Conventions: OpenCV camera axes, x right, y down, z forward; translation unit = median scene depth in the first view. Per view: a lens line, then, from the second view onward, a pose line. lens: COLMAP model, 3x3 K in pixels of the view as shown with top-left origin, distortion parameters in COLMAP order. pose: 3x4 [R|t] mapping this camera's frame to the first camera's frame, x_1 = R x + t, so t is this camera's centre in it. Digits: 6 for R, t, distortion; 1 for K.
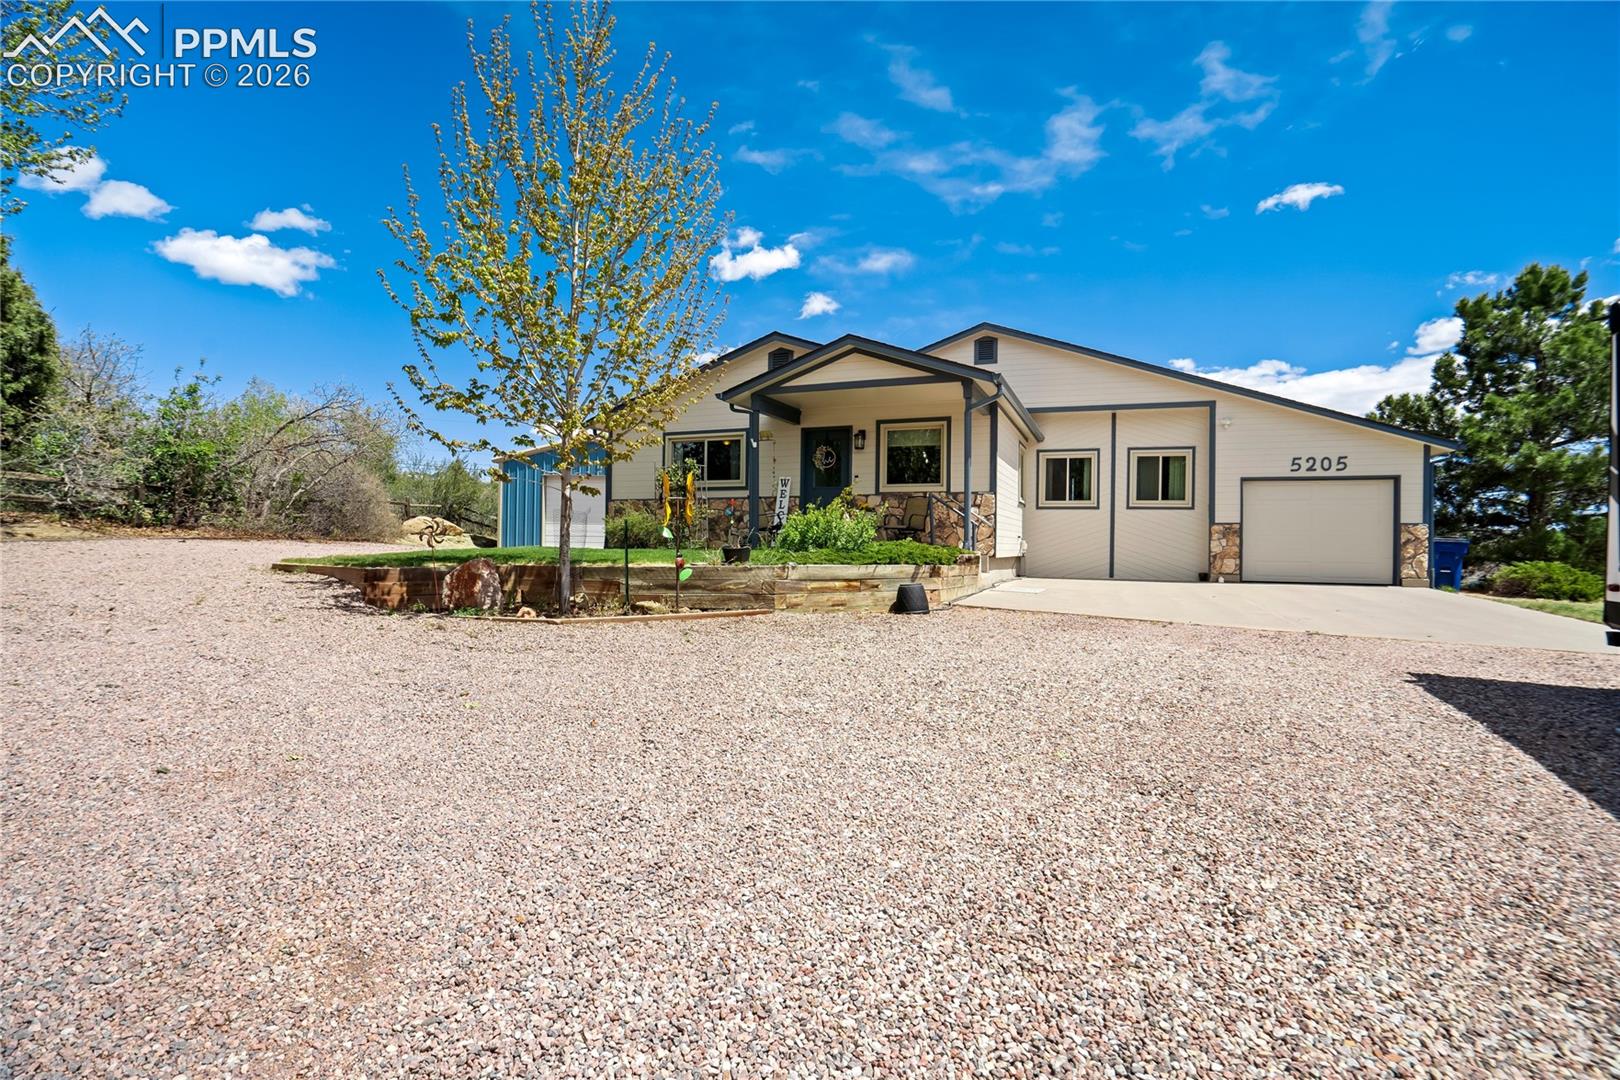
lens RADIAL K [[754.8, 0, 810.0], [0, 754.8, 540.0], [0, 0, 1]] dist [-0.055465, 0.019905]
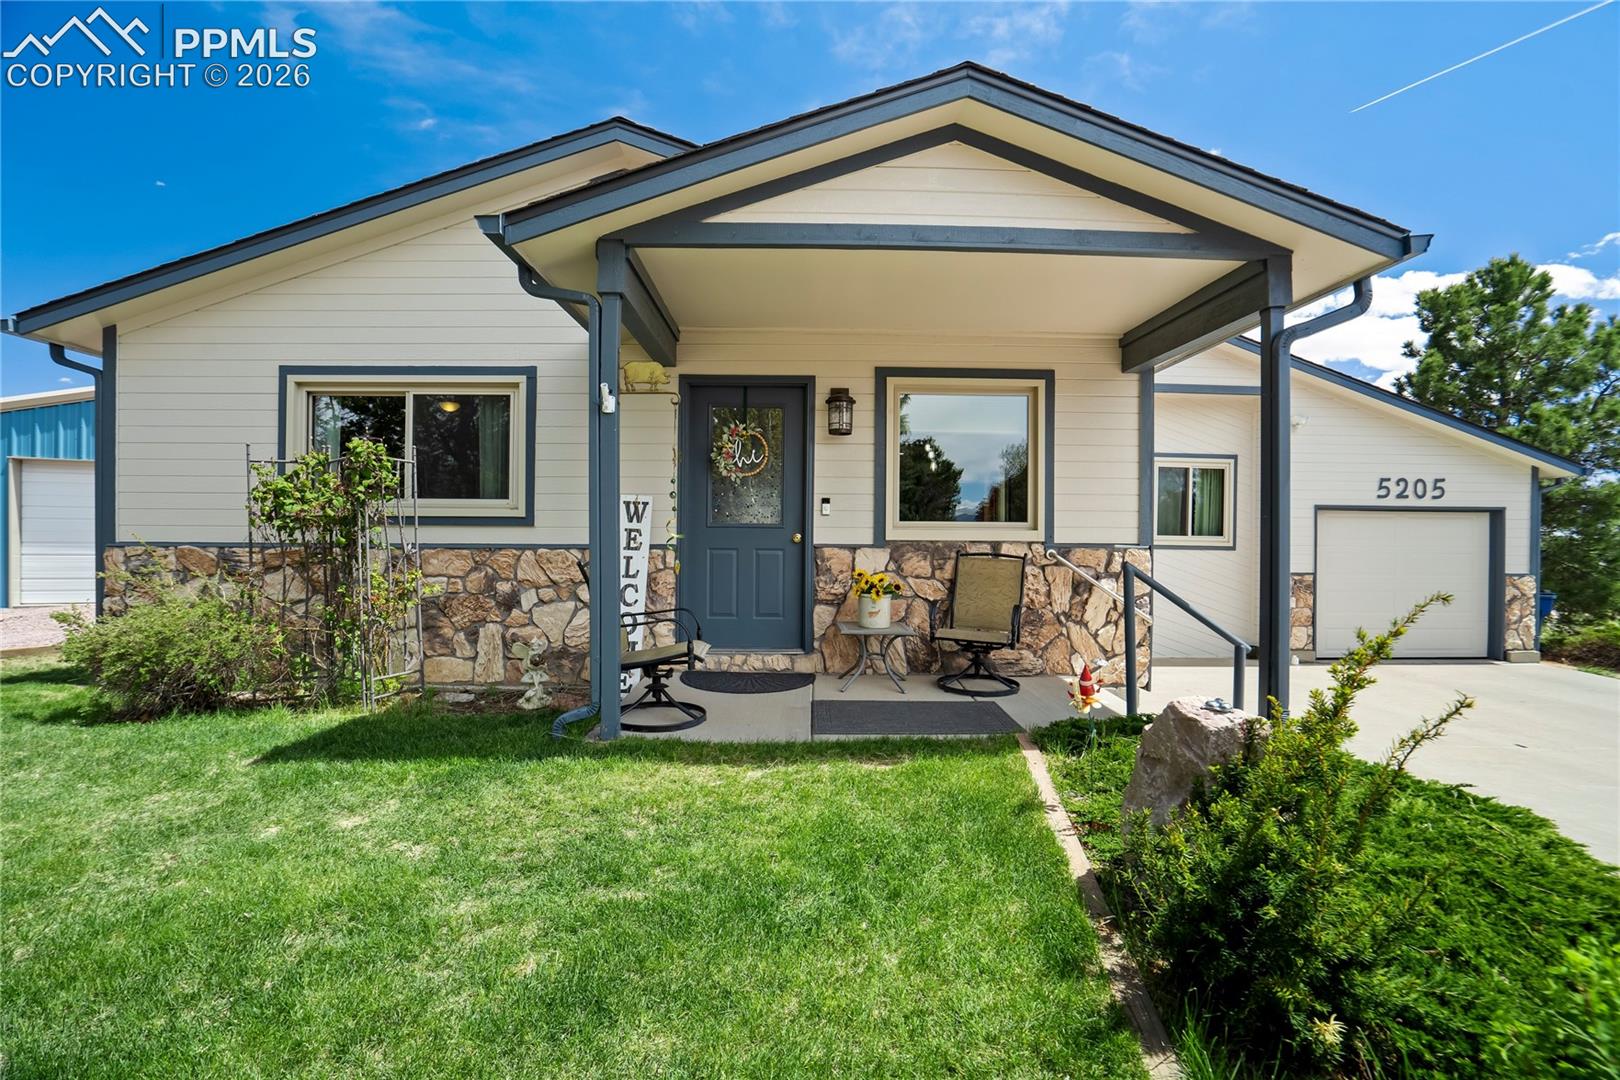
lens RADIAL K [[754.8, 0, 810.0], [0, 754.8, 540.0], [0, 0, 1]] dist [-0.055465, 0.019905]
pose [[0.919146, -0.006188, 0.393869, -0.106093], [0.000935, 0.999908, 0.013527, -0.066273], [-0.393916, -0.012065, 0.919067, 0.606217]]
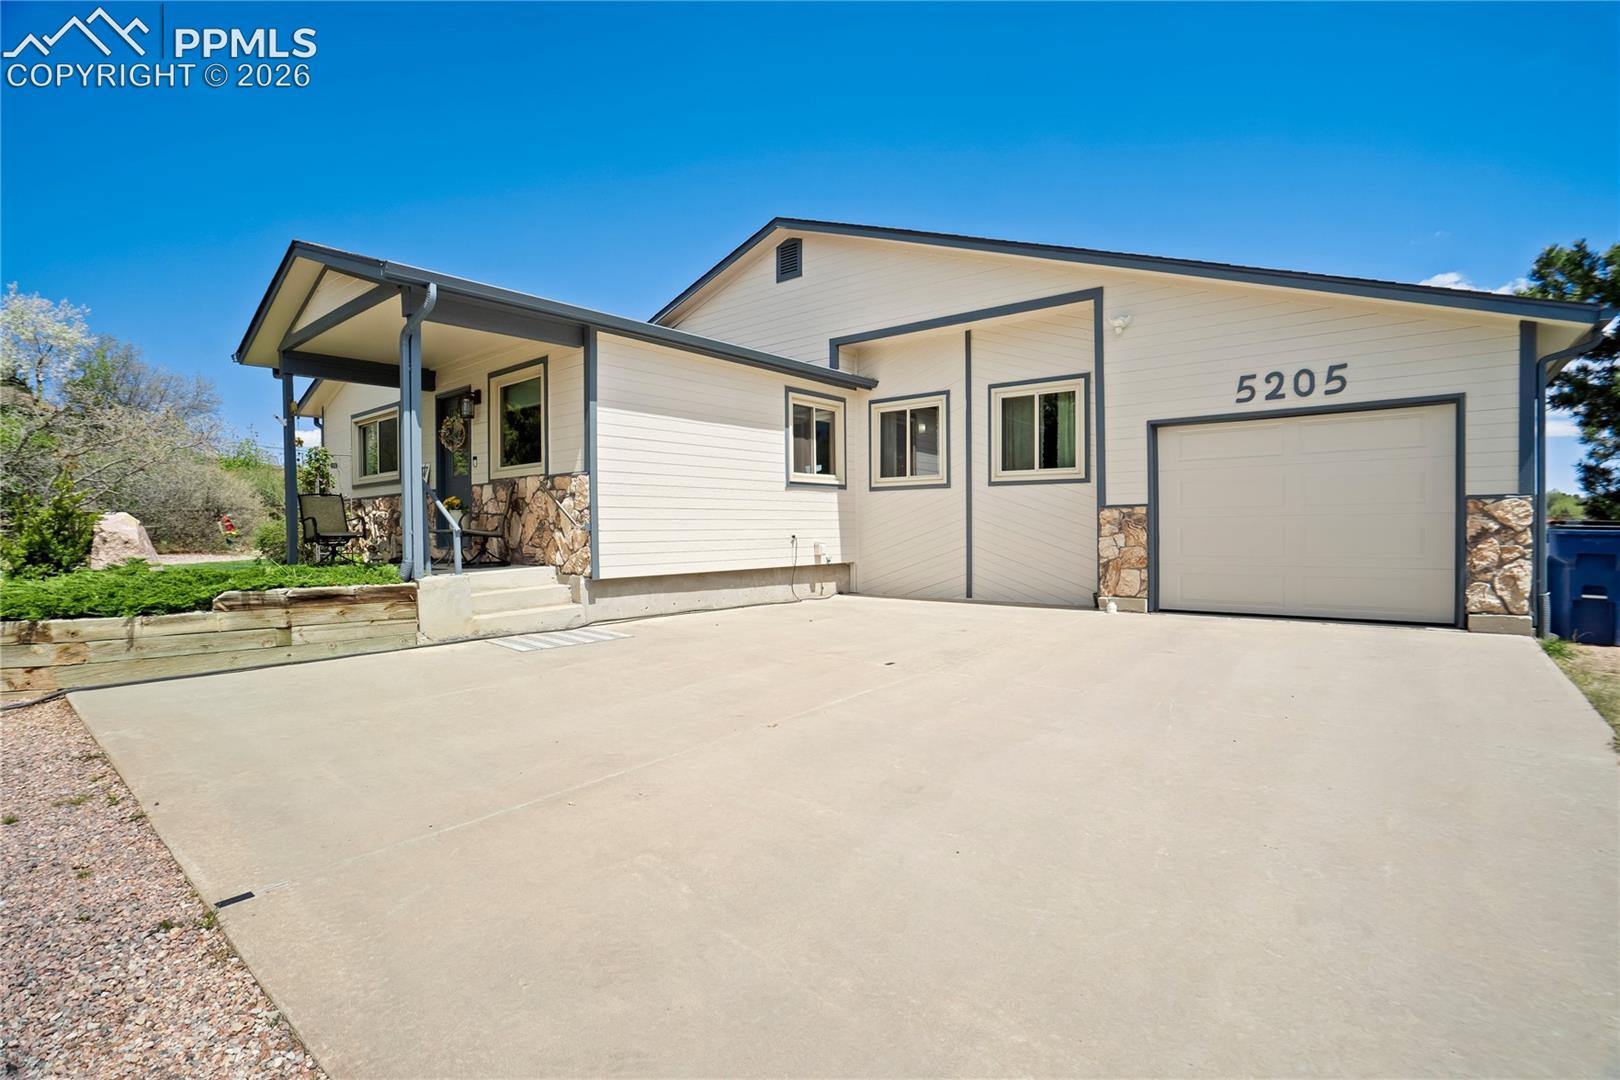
lens RADIAL K [[754.8, 0, 810.0], [0, 754.8, 540.0], [0, 0, 1]] dist [-0.055465, 0.019905]
pose [[0.954345, -0.019268, -0.298086, 0.539818], [0.025465, 0.999533, 0.016919, -0.012981], [0.297620, -0.023738, 0.954389, 0.426284]]
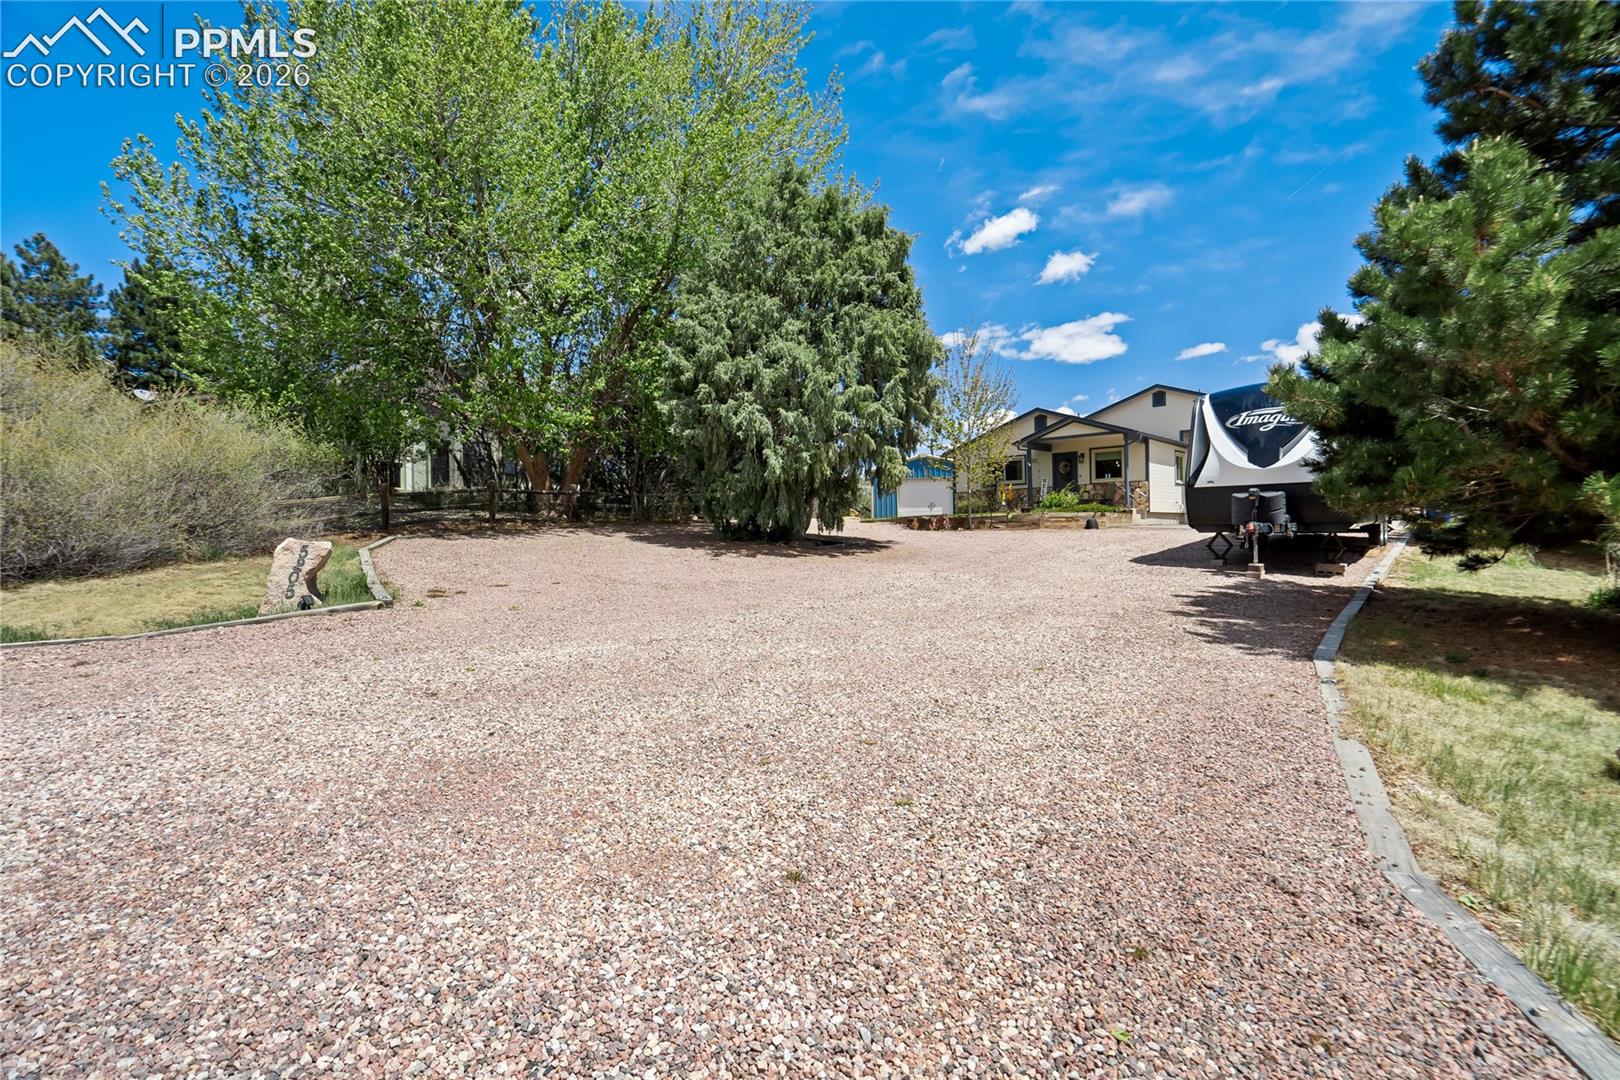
lens RADIAL K [[754.8, 0, 810.0], [0, 754.8, 540.0], [0, 0, 1]] dist [-0.055465, 0.019905]
pose [[0.939382, -0.026043, -0.341881, 0.061477], [0.032234, 0.999403, 0.012439, 0.041447], [0.341353, -0.022705, 0.939661, -1.161539]]
